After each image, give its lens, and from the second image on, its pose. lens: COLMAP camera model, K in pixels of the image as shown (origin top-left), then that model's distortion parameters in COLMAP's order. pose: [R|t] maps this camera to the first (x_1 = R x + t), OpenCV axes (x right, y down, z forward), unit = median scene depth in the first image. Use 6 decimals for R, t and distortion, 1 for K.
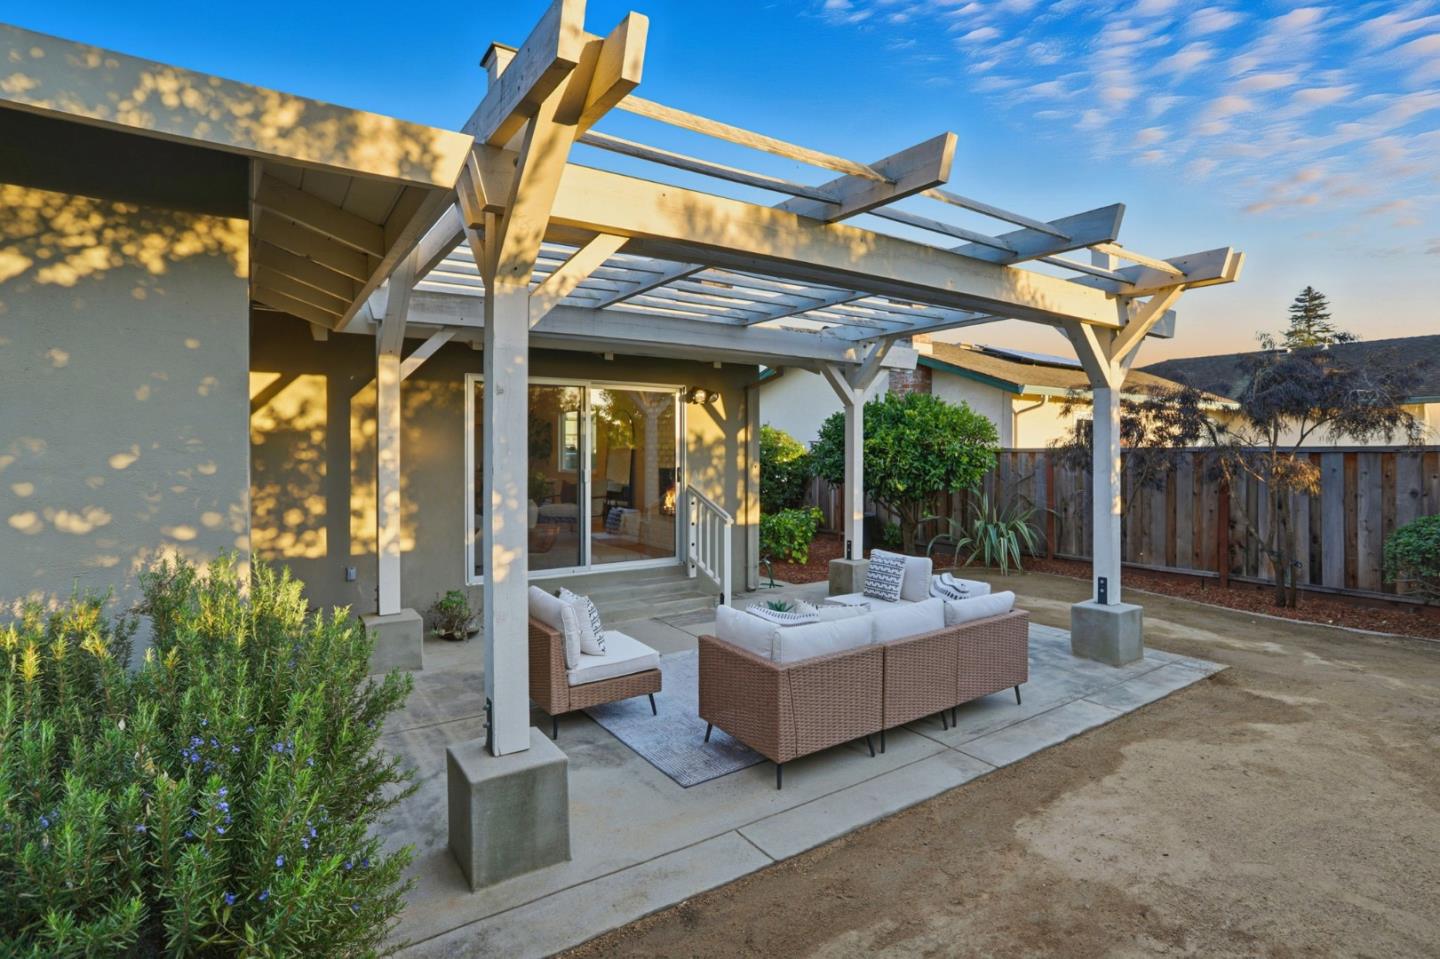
lens RADIAL K [[707.5, 0, 724.8], [0, 707.5, 474.7], [0, 0, 1]] dist [-0.076240, 0.032577]
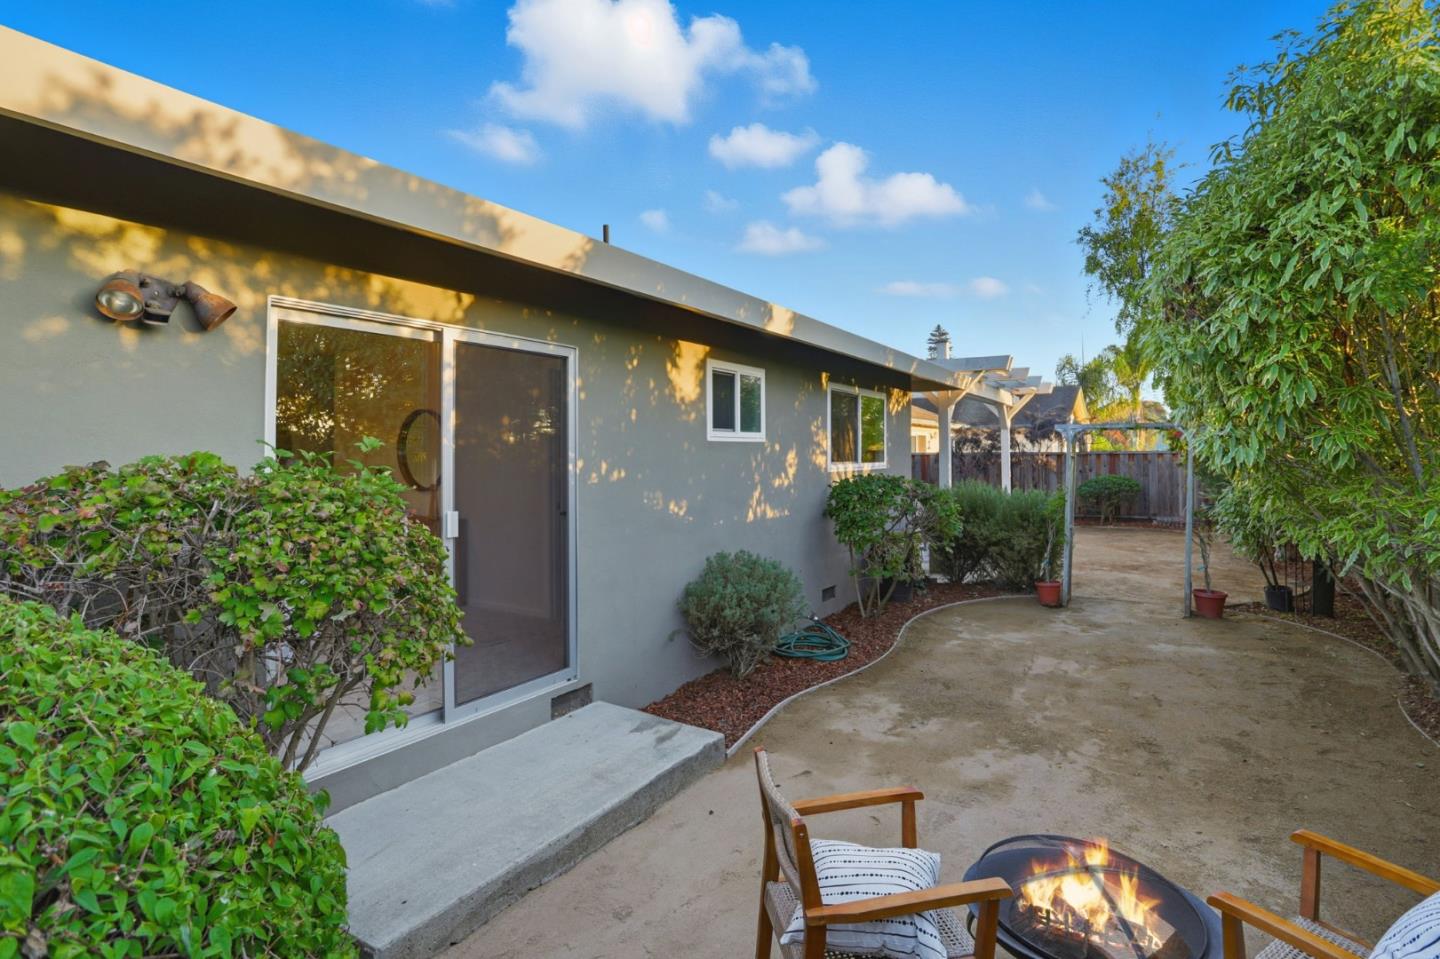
lens RADIAL K [[707.5, 0, 724.8], [0, 707.5, 474.7], [0, 0, 1]] dist [-0.076240, 0.032577]
pose [[0.908463, -0.020575, 0.417458, -0.667551], [0.022466, 0.999748, 0.000383, 0.007292], [-0.417360, 0.009031, 0.908696, -0.412063]]
